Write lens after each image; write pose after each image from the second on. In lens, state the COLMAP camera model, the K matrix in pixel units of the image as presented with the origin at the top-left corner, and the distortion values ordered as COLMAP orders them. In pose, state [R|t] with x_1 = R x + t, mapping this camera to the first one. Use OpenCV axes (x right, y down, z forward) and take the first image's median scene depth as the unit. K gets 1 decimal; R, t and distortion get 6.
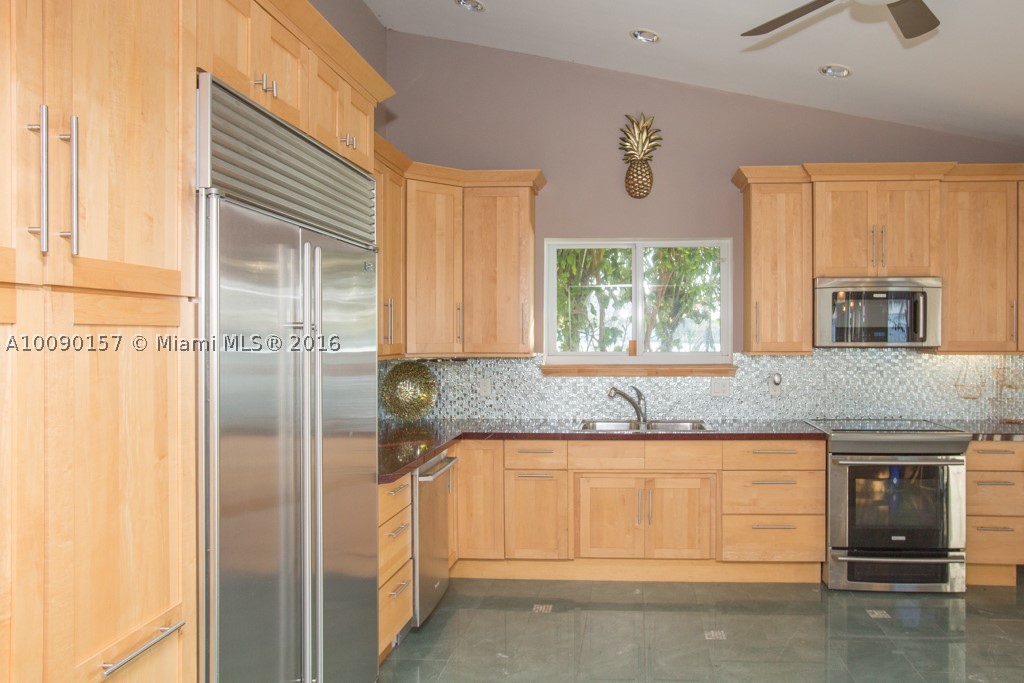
lens RADIAL K [[736.3, 0, 512.0], [0, 736.3, 356.9], [0, 0, 1]] dist [0.004603, 0.001530]
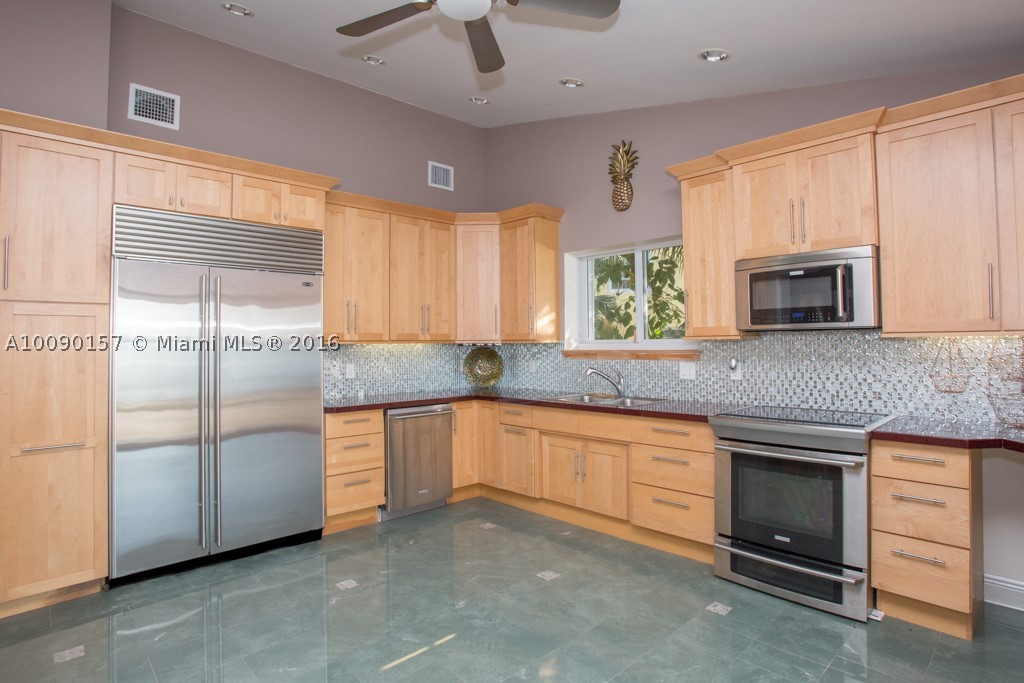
lens RADIAL K [[512.7, 0, 512.0], [0, 512.7, 341.5], [0, 0, 1]] dist [-0.027426, 0.000008]
pose [[0.750623, -0.004781, -0.660713, 0.650420], [-0.016291, 0.999536, -0.025740, 0.024204], [0.660530, 0.030085, 0.750197, 0.291500]]
